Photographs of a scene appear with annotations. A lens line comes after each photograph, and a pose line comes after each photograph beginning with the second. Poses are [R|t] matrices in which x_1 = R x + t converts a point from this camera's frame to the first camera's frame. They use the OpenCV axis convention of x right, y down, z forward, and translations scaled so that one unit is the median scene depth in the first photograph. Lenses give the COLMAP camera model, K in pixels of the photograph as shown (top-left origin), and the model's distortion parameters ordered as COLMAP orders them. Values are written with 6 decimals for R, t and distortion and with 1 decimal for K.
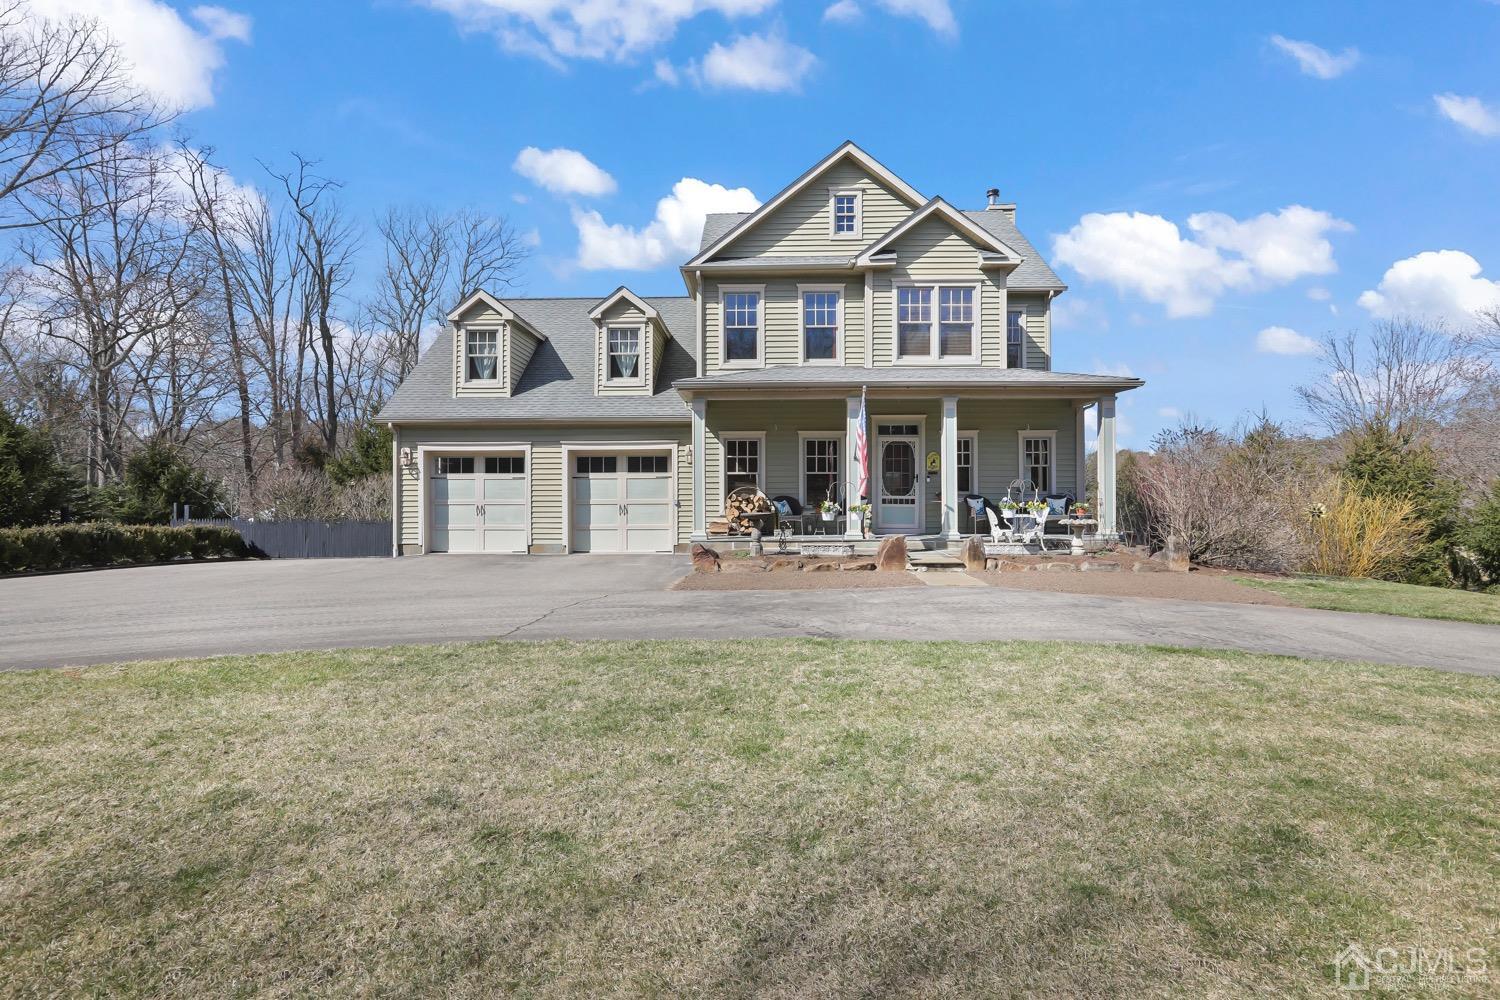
lens RADIAL K [[789.1, 0, 747.0], [0, 789.1, 502.9], [0, 0, 1]] dist [-0.017121, 0.000815]
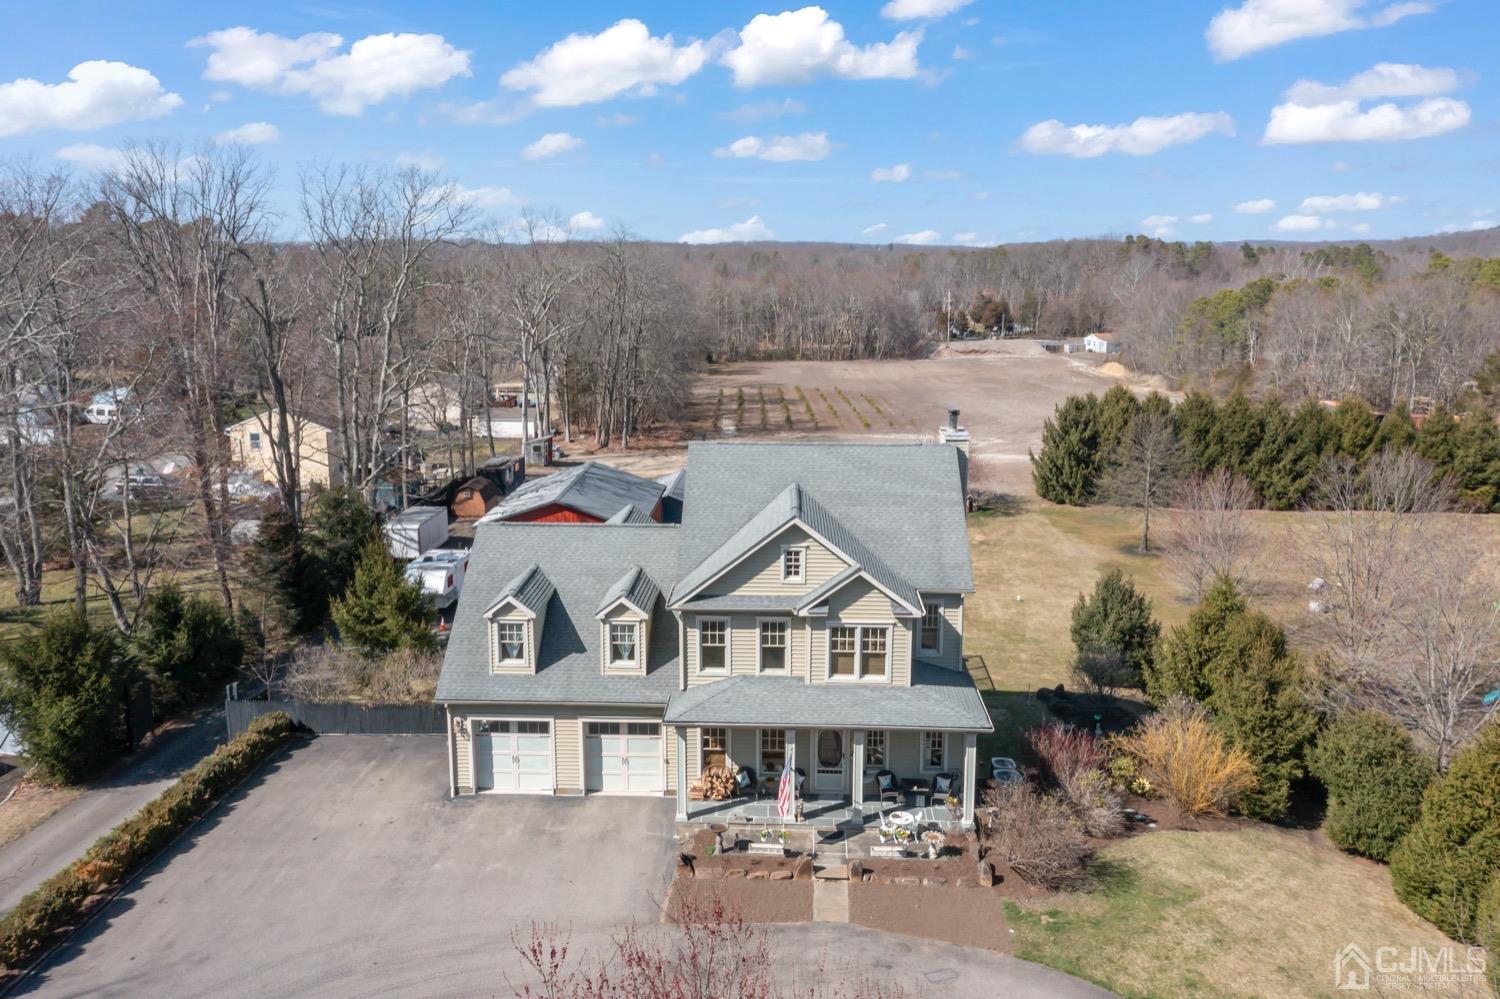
lens RADIAL K [[1168.9, 0, 753.5], [0, 1168.9, 504.9], [0, 0, 1]] dist [0.050554, 0.016386]
pose [[0.999887, 0.005723, -0.013924, 0.086260], [-0.002657, 0.977485, 0.210987, -0.867074], [0.014818, -0.210927, 0.977390, -0.862592]]
